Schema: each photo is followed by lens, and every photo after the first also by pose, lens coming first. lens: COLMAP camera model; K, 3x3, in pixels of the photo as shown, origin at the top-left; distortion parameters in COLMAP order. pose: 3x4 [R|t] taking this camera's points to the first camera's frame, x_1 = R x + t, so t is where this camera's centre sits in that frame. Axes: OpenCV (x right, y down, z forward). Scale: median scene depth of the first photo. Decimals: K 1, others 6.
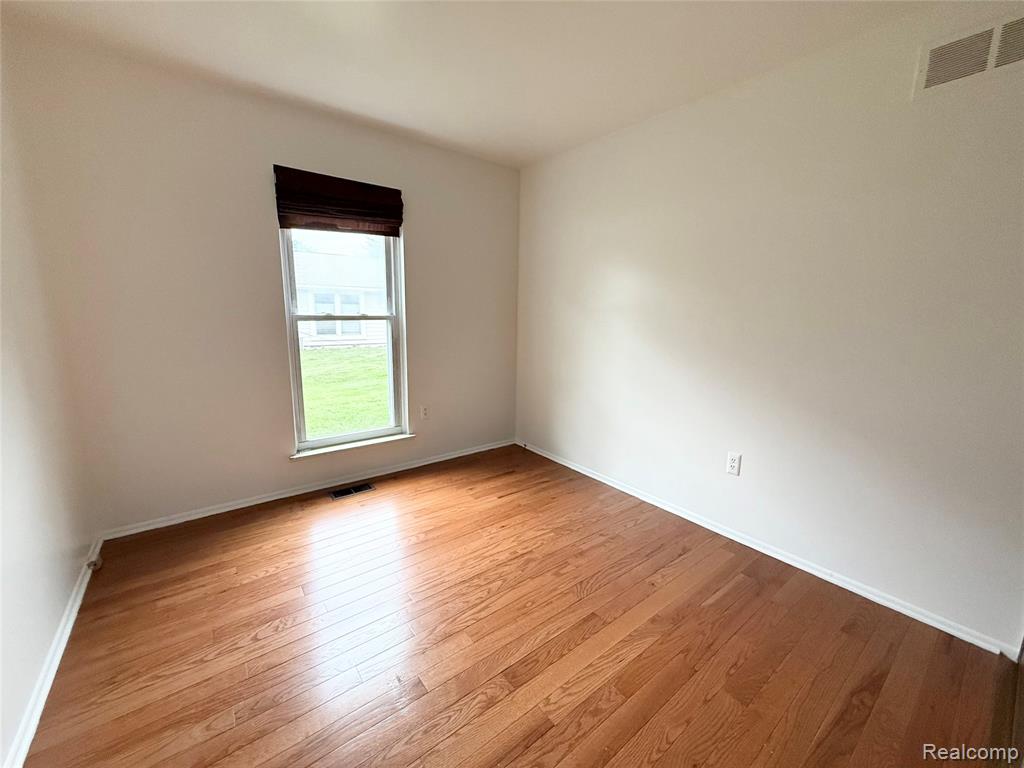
lens RADIAL K [[407.1, 0, 512.1], [0, 407.1, 385.3], [0, 0, 1]] dist [0.001289, 0.000078]
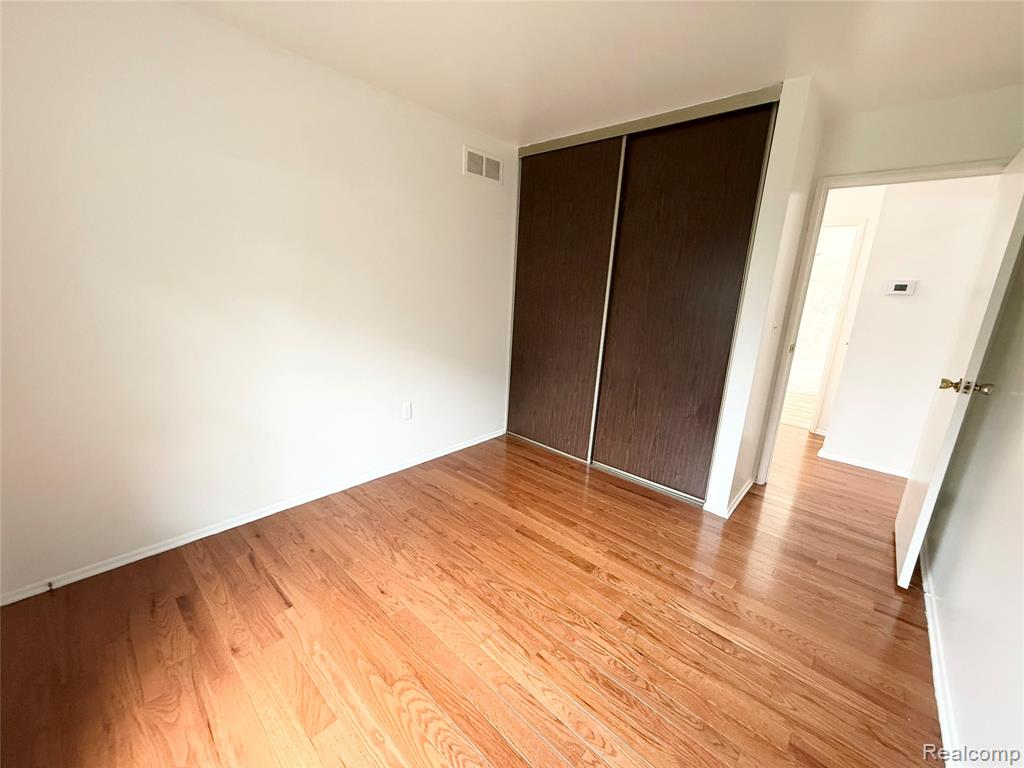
lens RADIAL K [[407.1, 0, 510.6], [0, 407.1, 383.7], [0, 0, 1]] dist [0.001289, 0.000078]
pose [[-0.174945, -0.253573, 0.951365, -0.696568], [0.134539, 0.951046, 0.278228, -0.198657], [-0.975343, 0.176670, -0.132265, 0.822589]]
